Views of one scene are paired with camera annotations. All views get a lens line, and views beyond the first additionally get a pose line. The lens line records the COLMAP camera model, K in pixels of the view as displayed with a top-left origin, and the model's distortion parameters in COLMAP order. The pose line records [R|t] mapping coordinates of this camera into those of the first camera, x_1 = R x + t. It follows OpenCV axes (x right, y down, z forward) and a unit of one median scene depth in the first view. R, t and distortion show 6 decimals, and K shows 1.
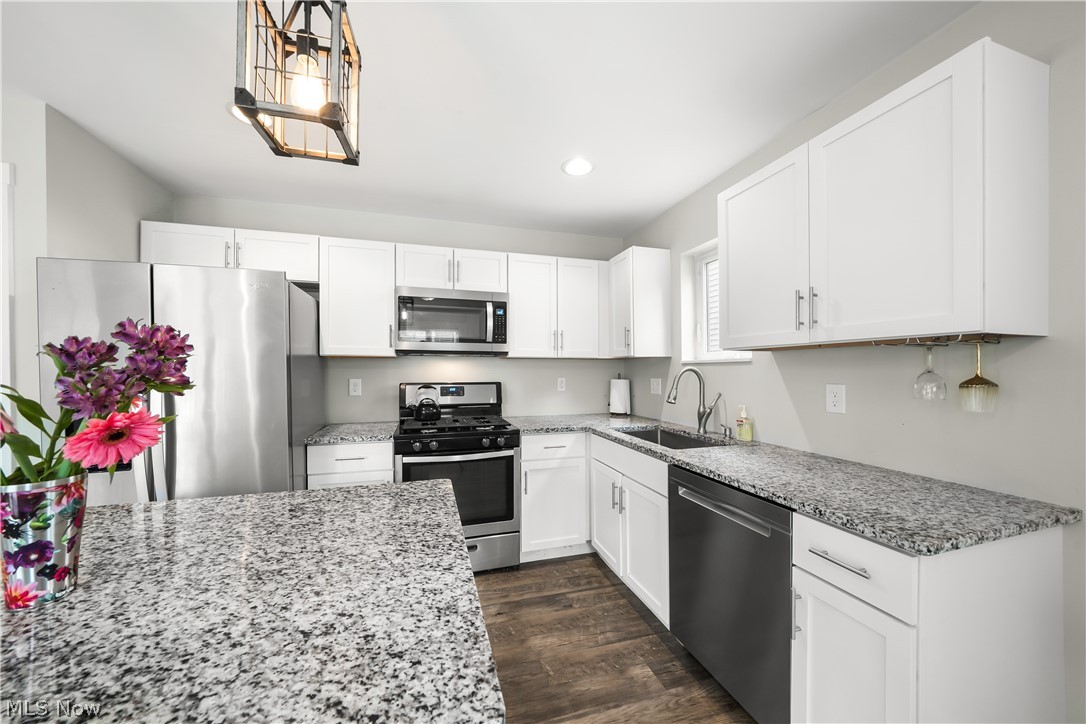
lens RADIAL K [[376.1, 0, 534.1], [0, 376.1, 373.6], [0, 0, 1]] dist [-0.012682, 0.000228]
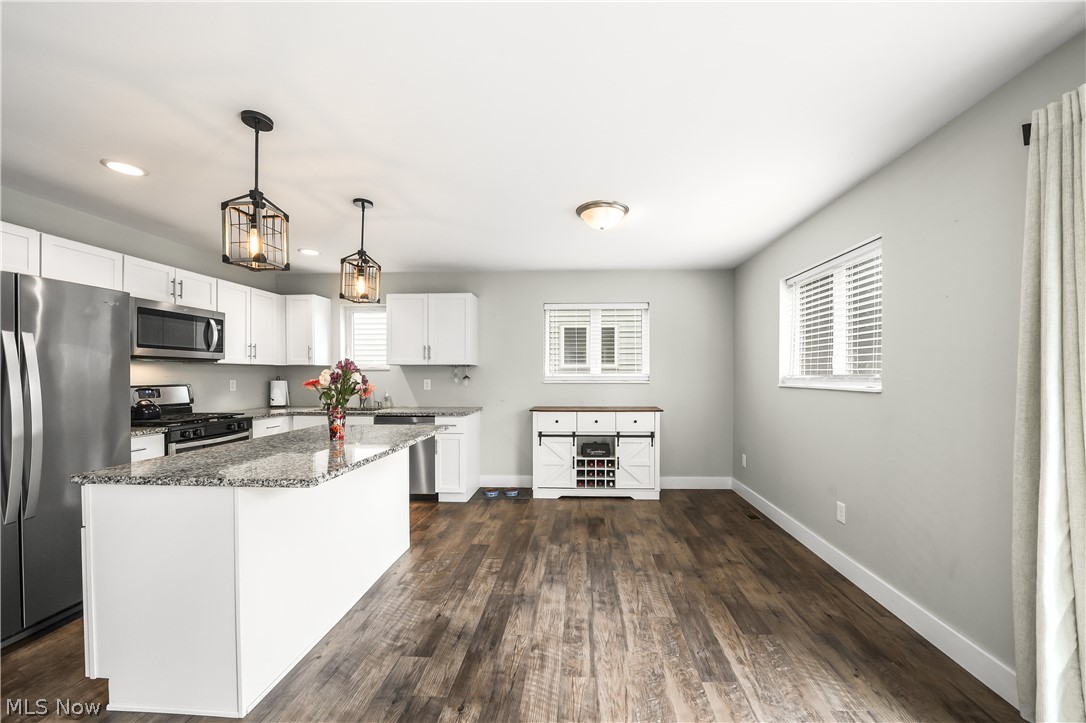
lens RADIAL K [[408.2, 0, 566.1], [0, 408.2, 383.3], [0, 0, 1]] dist [-0.022313, 0.000179]
pose [[0.308577, -0.020486, 0.950979, -1.182177], [0.006892, 0.999790, 0.019301, 0.006067], [-0.951175, 0.000598, 0.308653, -0.608602]]
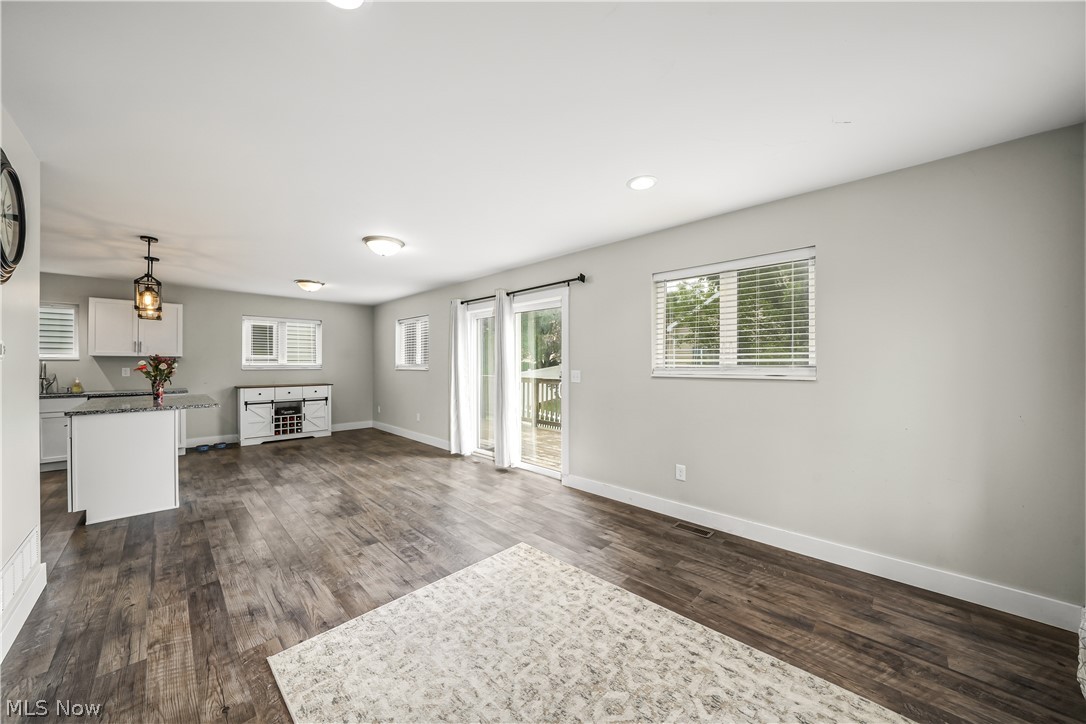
lens RADIAL K [[380.1, 0, 541.5], [0, 380.1, 367.8], [0, 0, 1]] dist [-0.020375, 0.000102]
pose [[-0.491598, -0.008332, 0.870782, -2.746127], [0.006002, 0.999898, 0.012956, 0.007643], [-0.870802, 0.011595, -0.491498, -0.424149]]
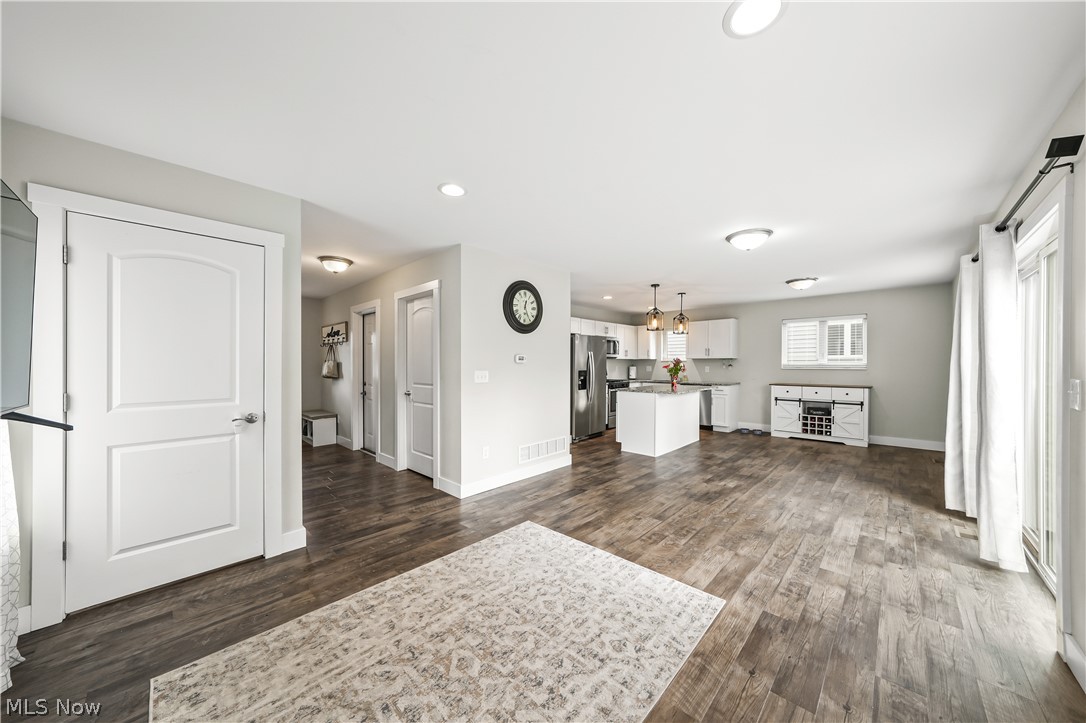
lens RADIAL K [[371.8, 0, 542.3], [0, 371.8, 372.6], [0, 0, 1]] dist [-0.004721, 0.000009]
pose [[0.866256, -0.011818, 0.499461, -2.483039], [0.003881, 0.999849, 0.016927, 0.014699], [-0.499586, -0.012724, 0.866171, -1.522414]]
